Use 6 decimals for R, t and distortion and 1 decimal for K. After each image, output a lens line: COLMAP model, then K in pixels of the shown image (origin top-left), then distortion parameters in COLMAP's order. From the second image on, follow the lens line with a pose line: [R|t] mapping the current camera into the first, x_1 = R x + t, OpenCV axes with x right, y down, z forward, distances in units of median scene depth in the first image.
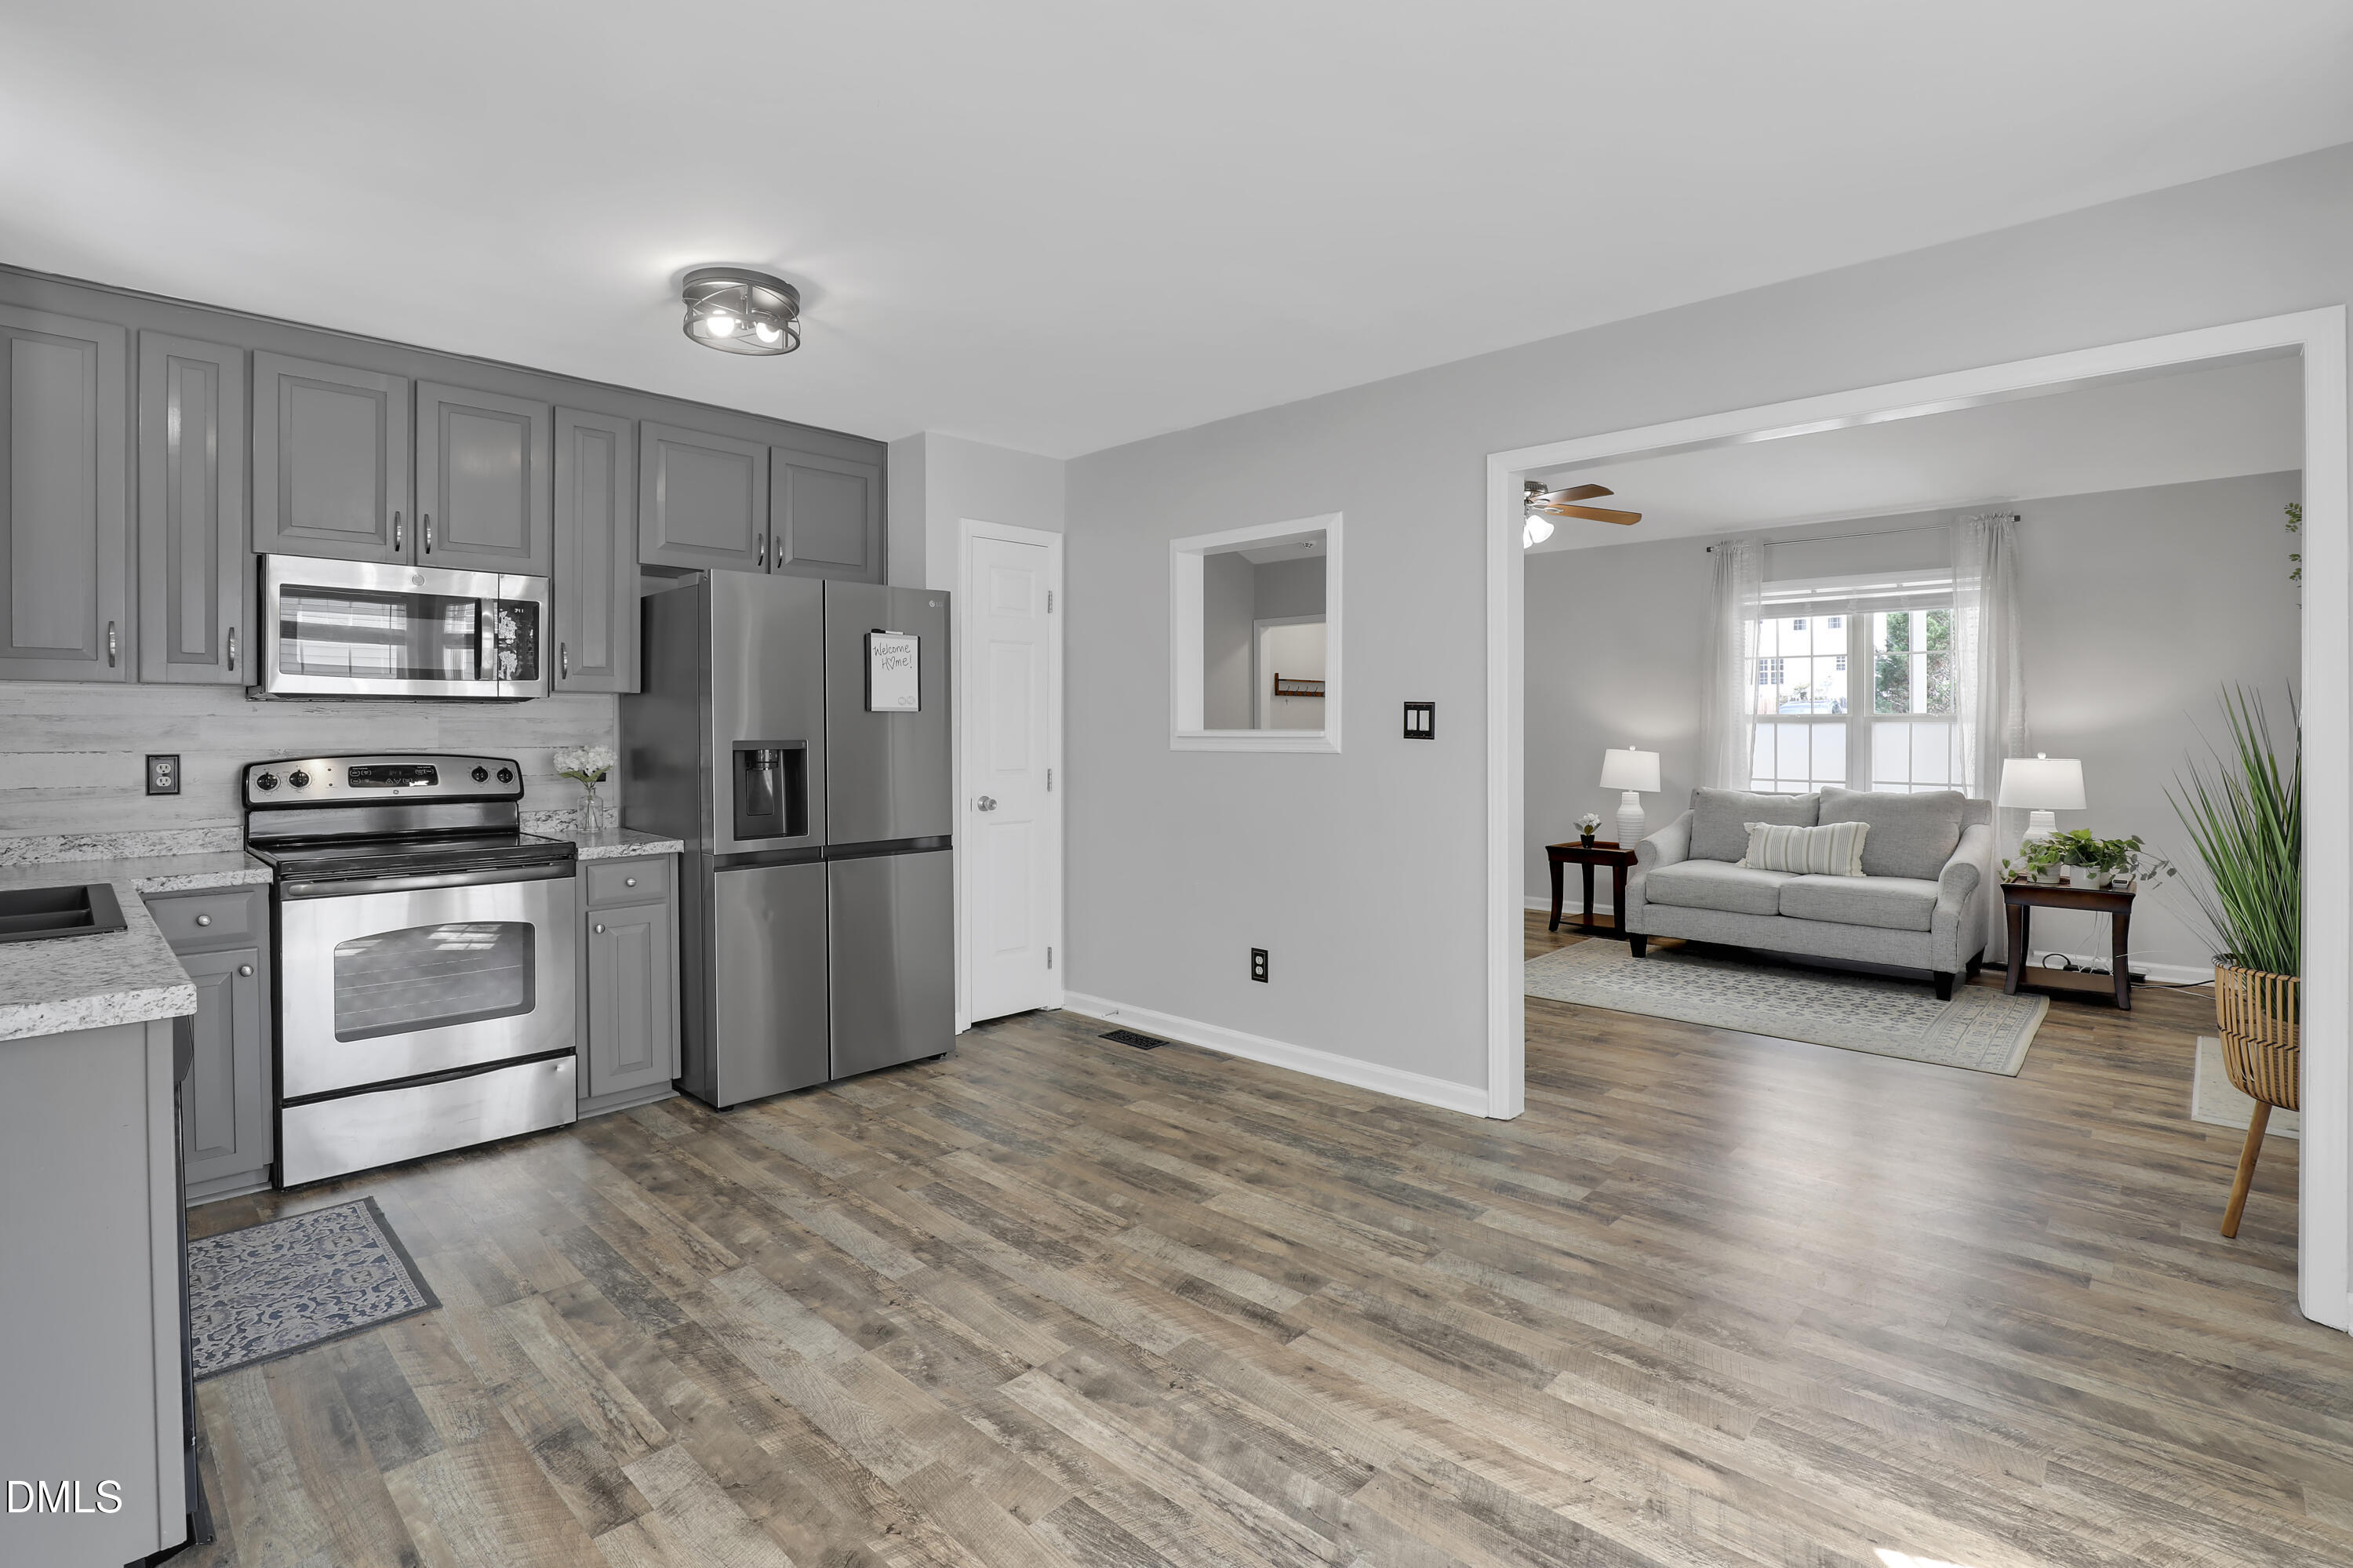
lens RADIAL K [[1124.9, 0, 1184.8], [0, 1124.9, 734.8], [0, 0, 1]] dist [-0.001199, 0.000331]
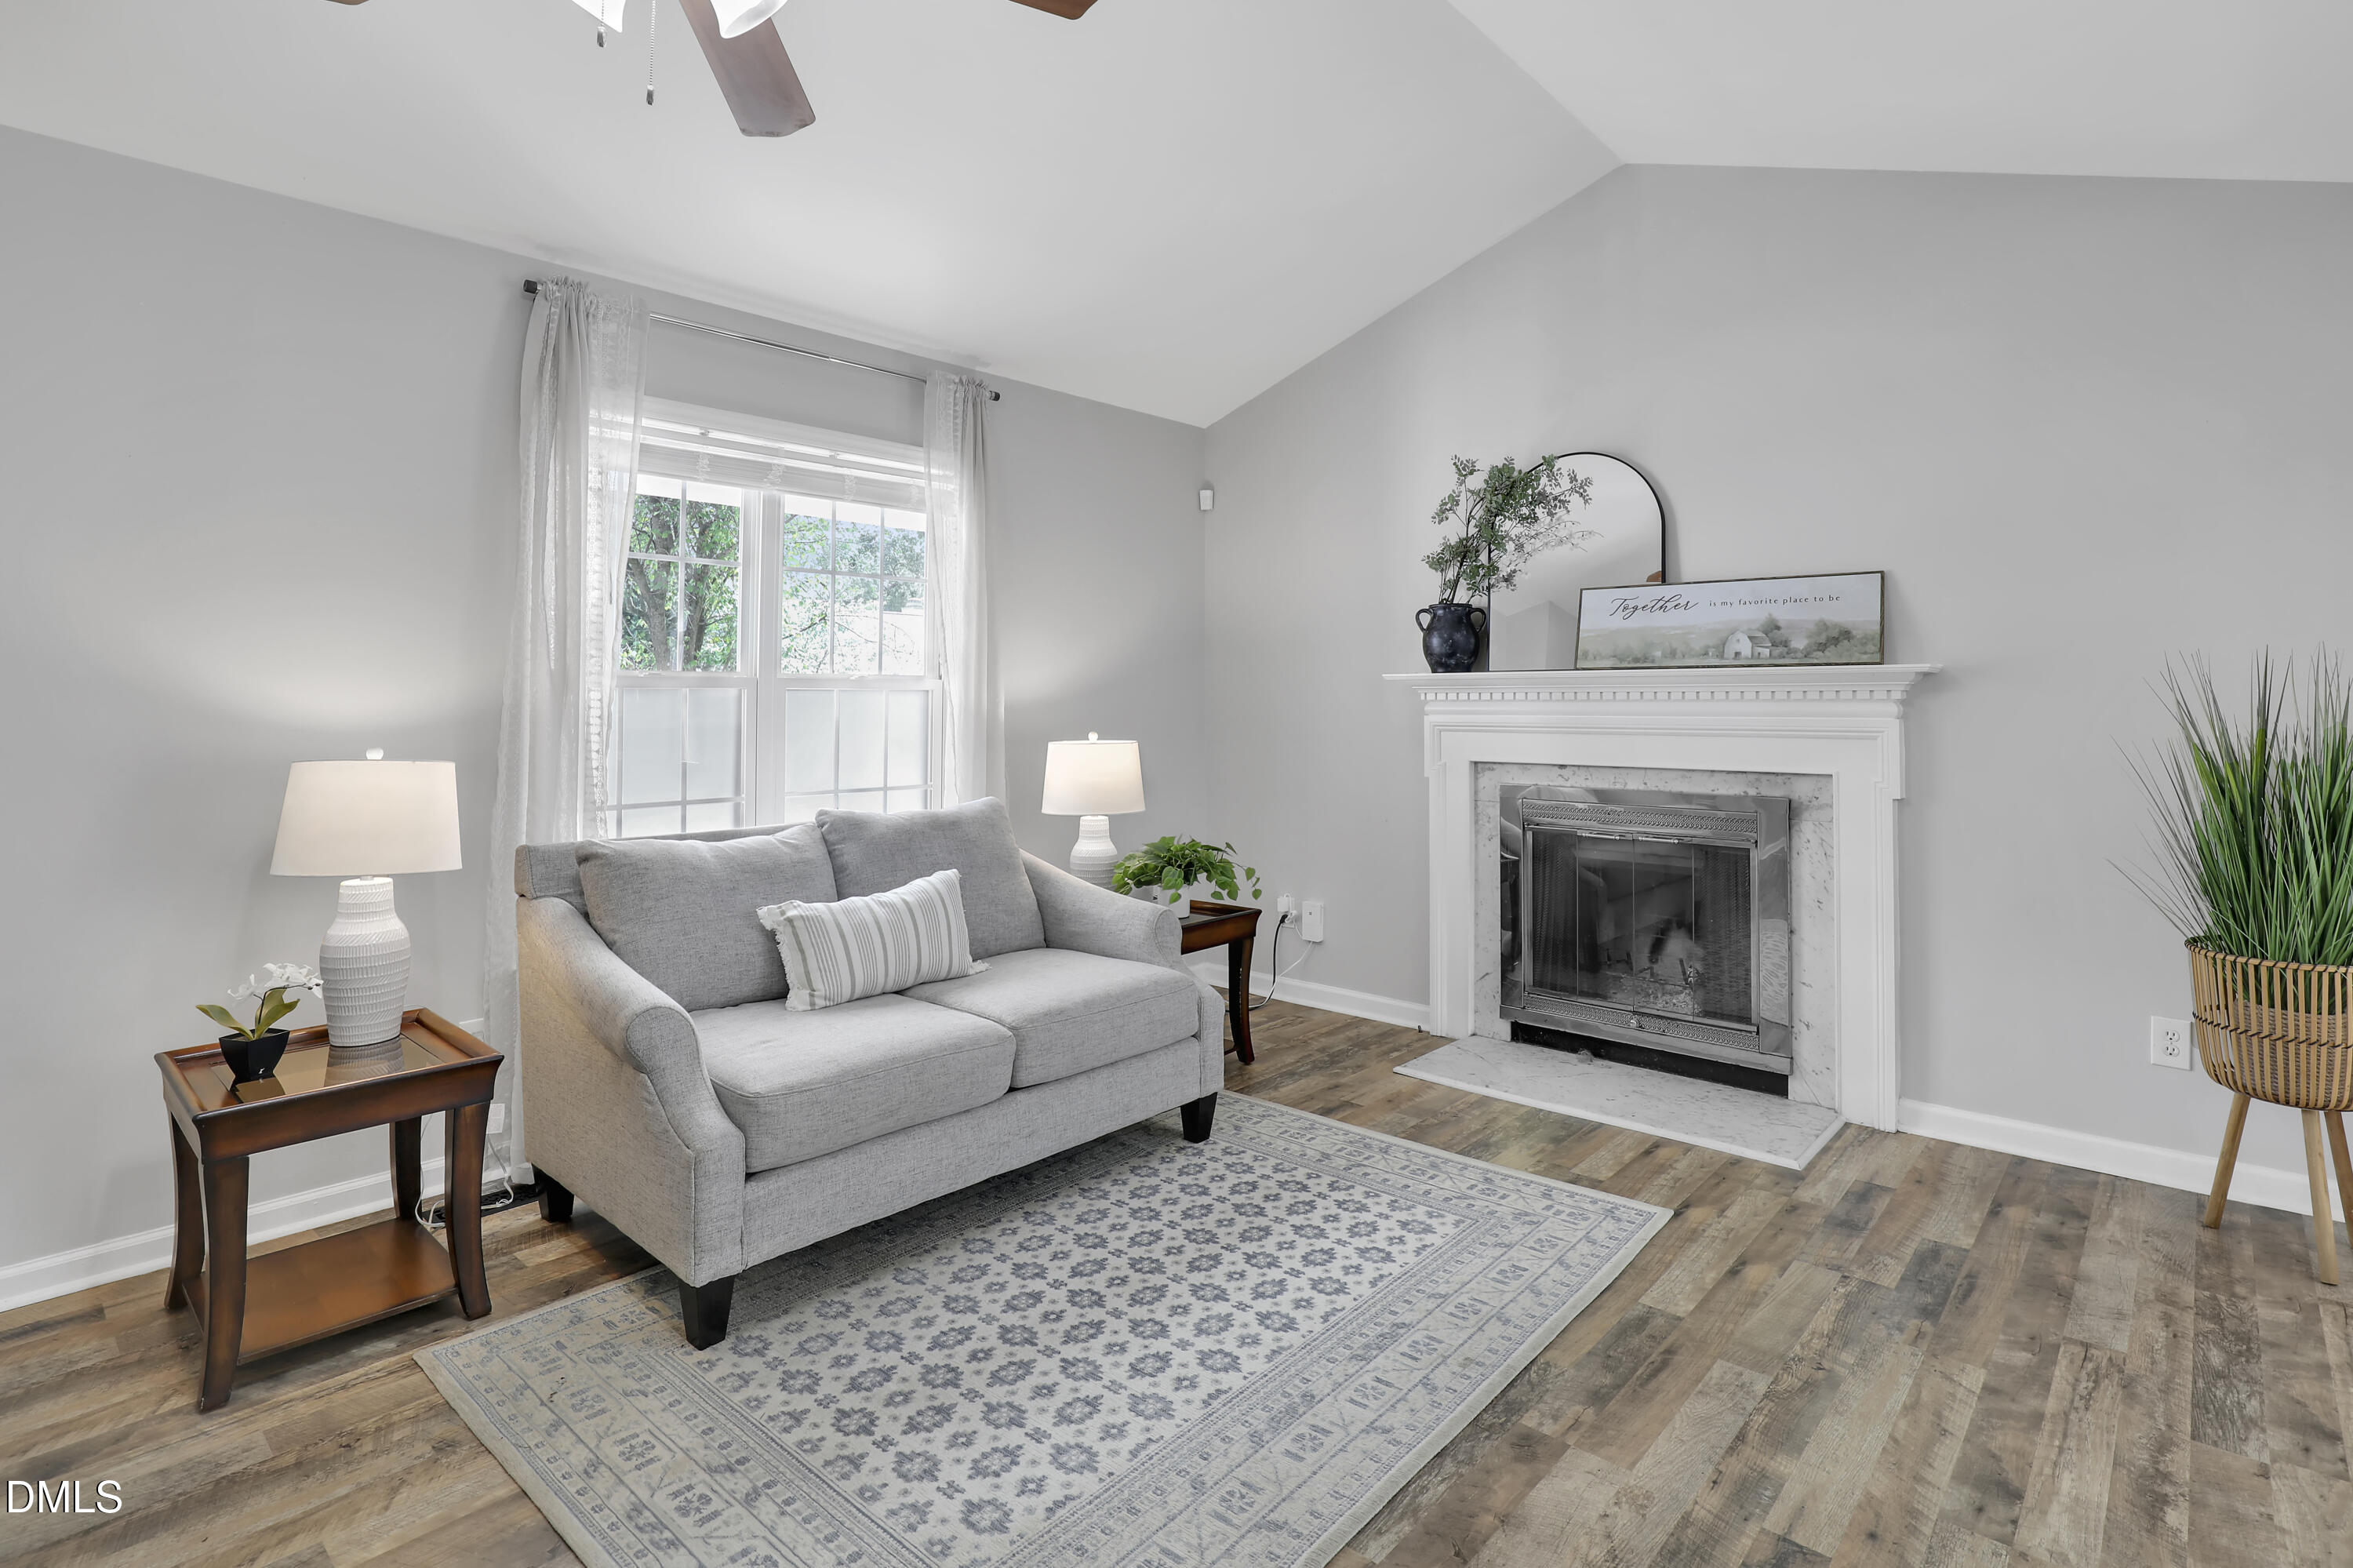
lens RADIAL K [[1124.9, 0, 1184.8], [0, 1124.9, 734.8], [0, 0, 1]] dist [-0.001199, 0.000331]
pose [[-0.040331, -0.021780, 0.998949, 0.078640], [0.009912, 0.999704, 0.022197, 0.000744], [-0.999137, 0.010797, -0.040103, 1.711355]]
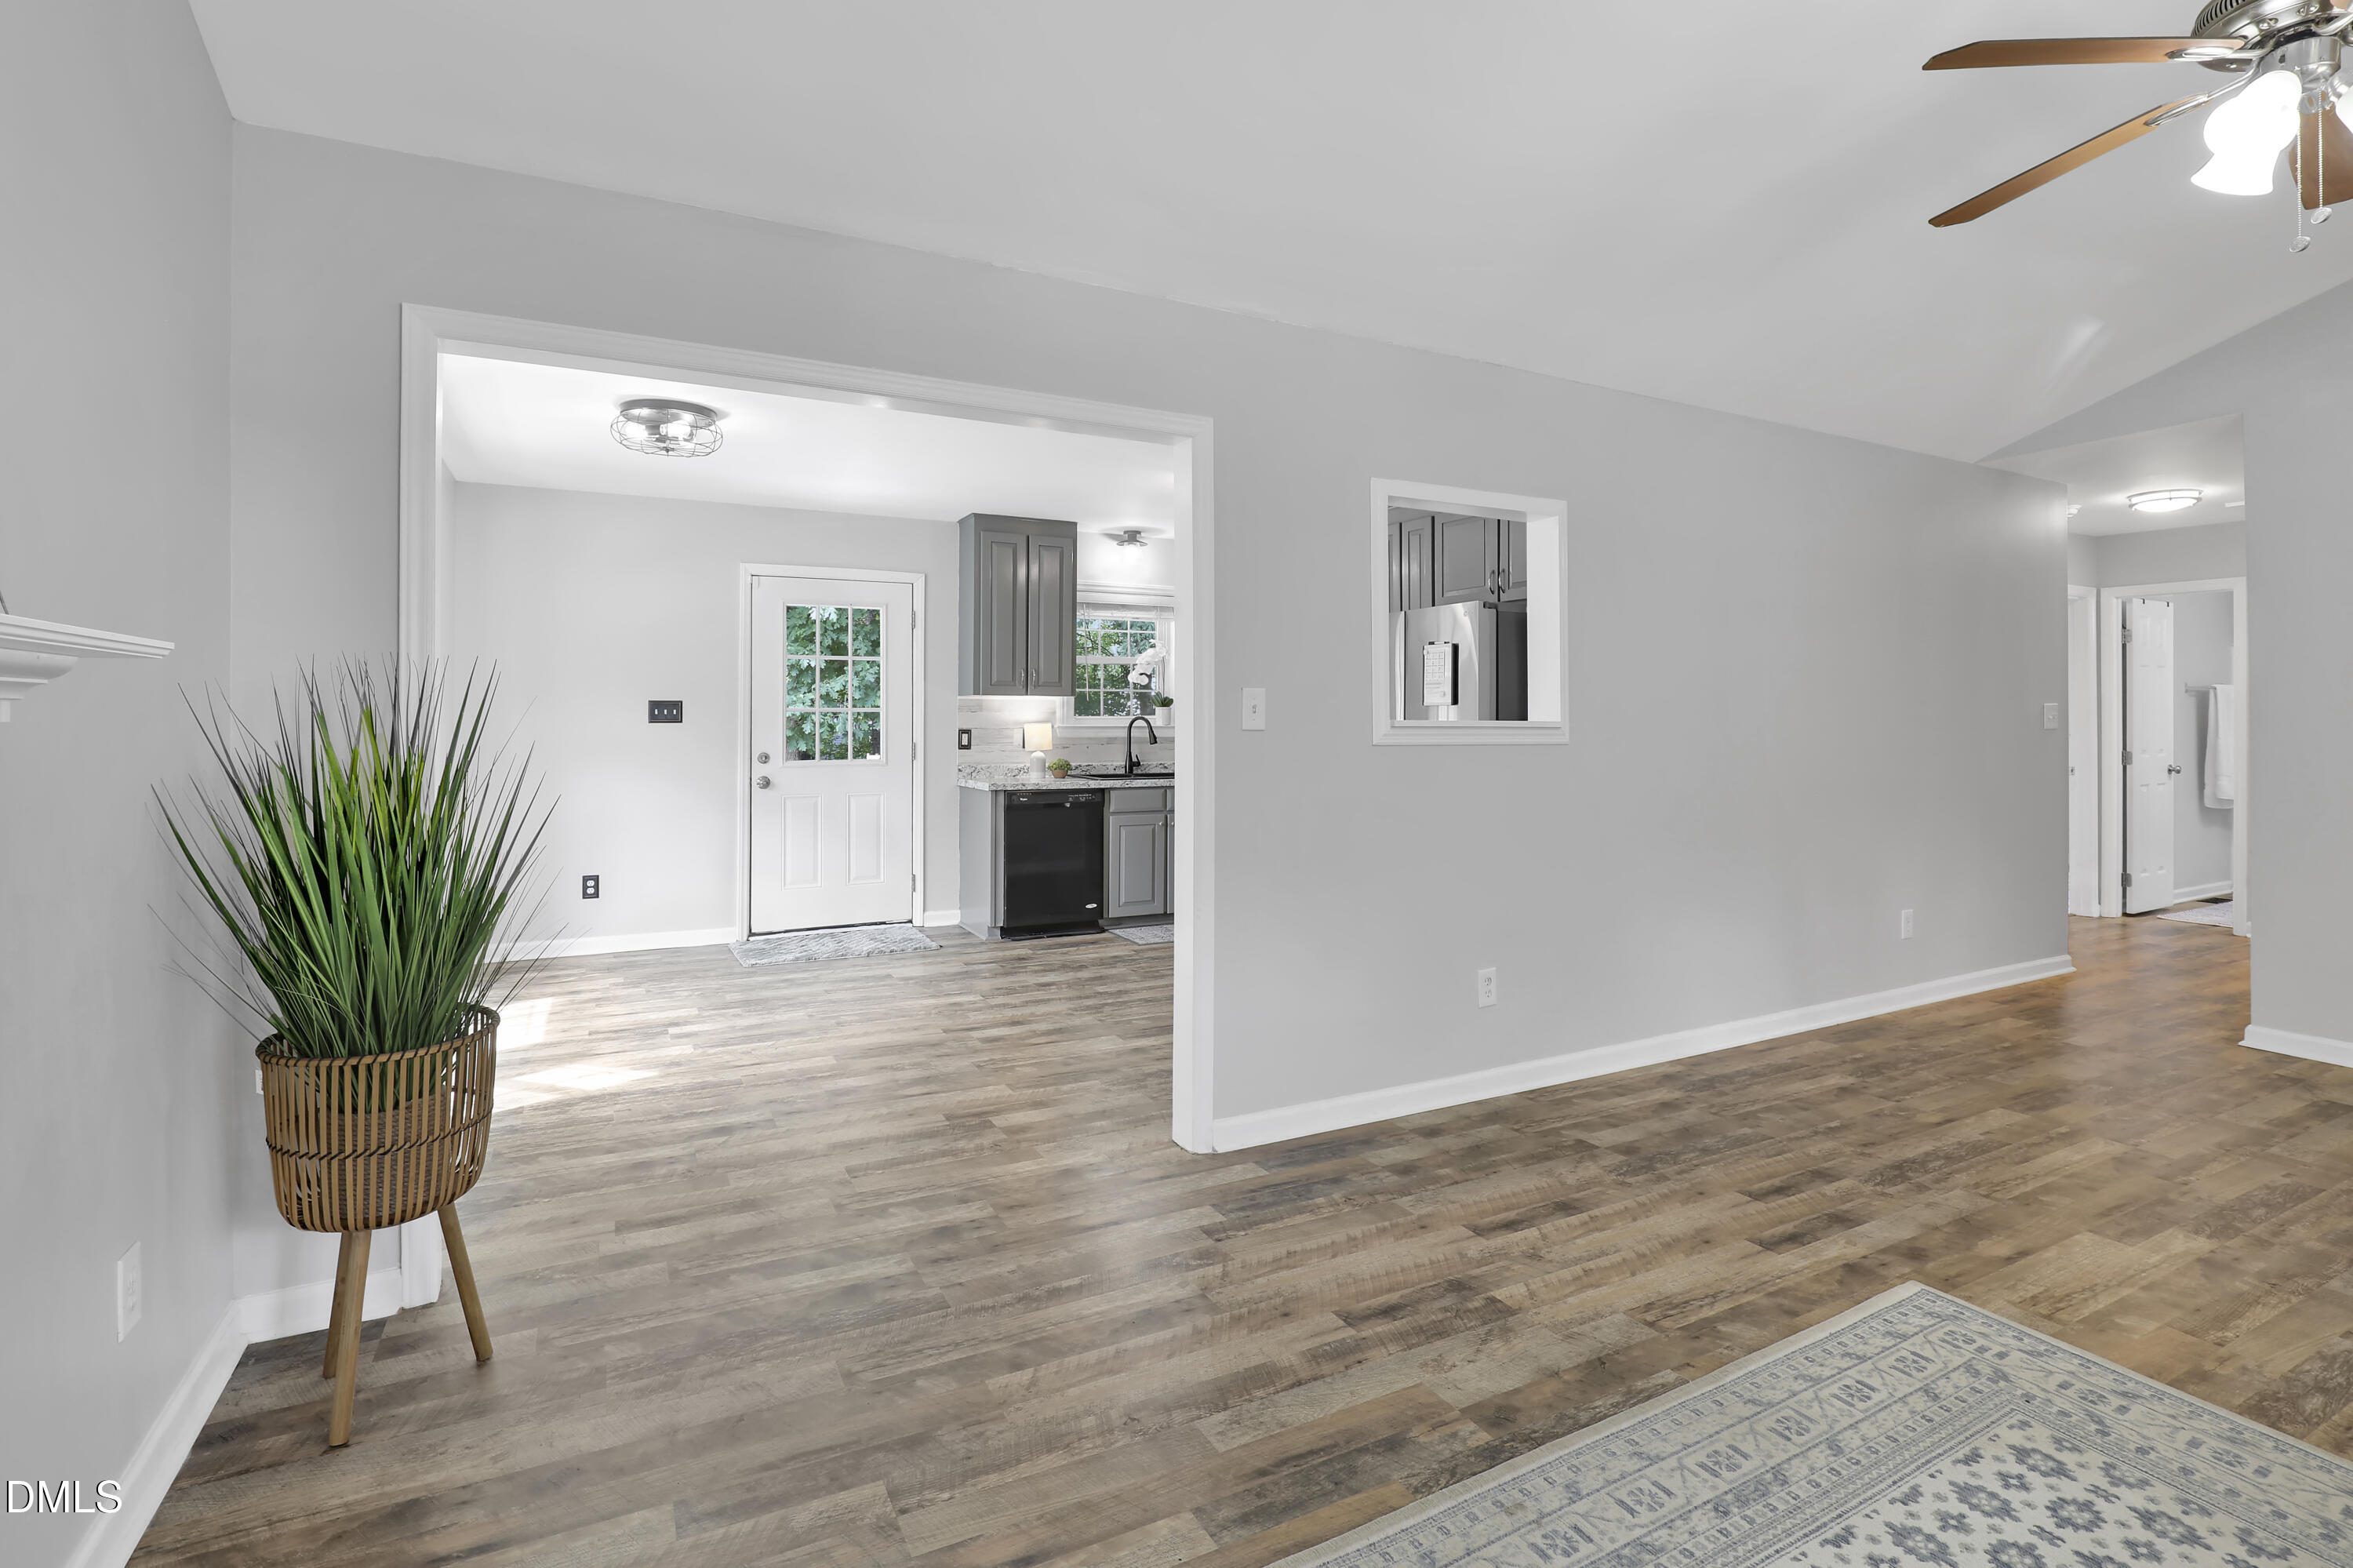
lens RADIAL K [[1079.6, 0, 1182.4], [0, 1079.6, 716.6], [0, 0, 1]] dist [-0.002534, -0.000292]
pose [[-0.326458, -0.011786, -0.945138, 1.337755], [-0.022358, 0.999739, -0.004744, -0.006167], [0.944947, 0.019583, -0.326637, 1.528898]]
